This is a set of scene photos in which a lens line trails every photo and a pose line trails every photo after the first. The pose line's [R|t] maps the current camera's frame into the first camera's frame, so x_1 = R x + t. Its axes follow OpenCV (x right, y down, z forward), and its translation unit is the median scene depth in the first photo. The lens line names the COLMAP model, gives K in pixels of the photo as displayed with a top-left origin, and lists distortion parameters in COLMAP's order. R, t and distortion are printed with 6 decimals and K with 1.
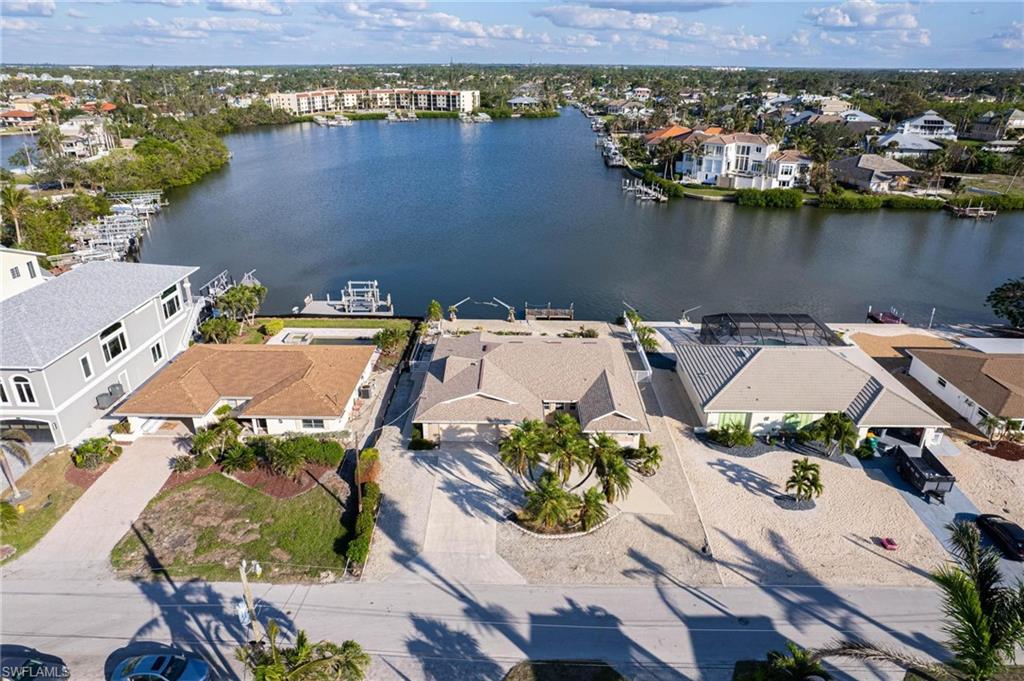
lens RADIAL K [[654.8, 0, 512.0], [0, 654.8, 340.5], [0, 0, 1]] dist [-0.072972, 0.061759]
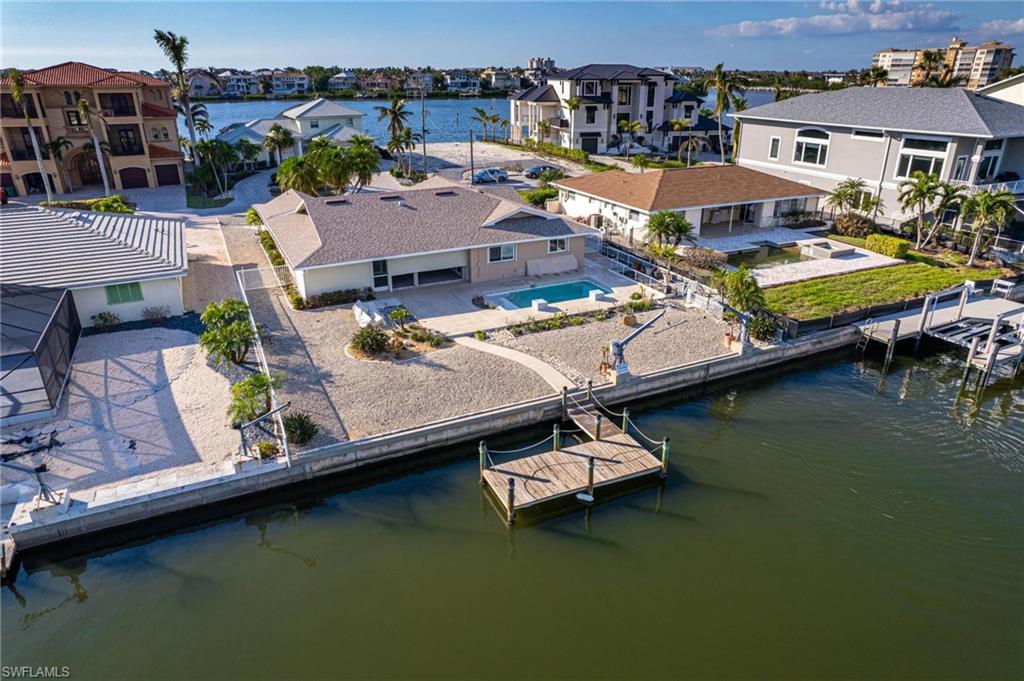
lens RADIAL K [[654.8, 0, 512.0], [0, 654.8, 340.5], [0, 0, 1]] dist [-0.072972, 0.061759]
pose [[-0.894779, 0.166301, -0.414385, 0.359106], [-0.180514, 0.714102, 0.676368, -0.509510], [0.408394, 0.680002, -0.608944, 2.190955]]
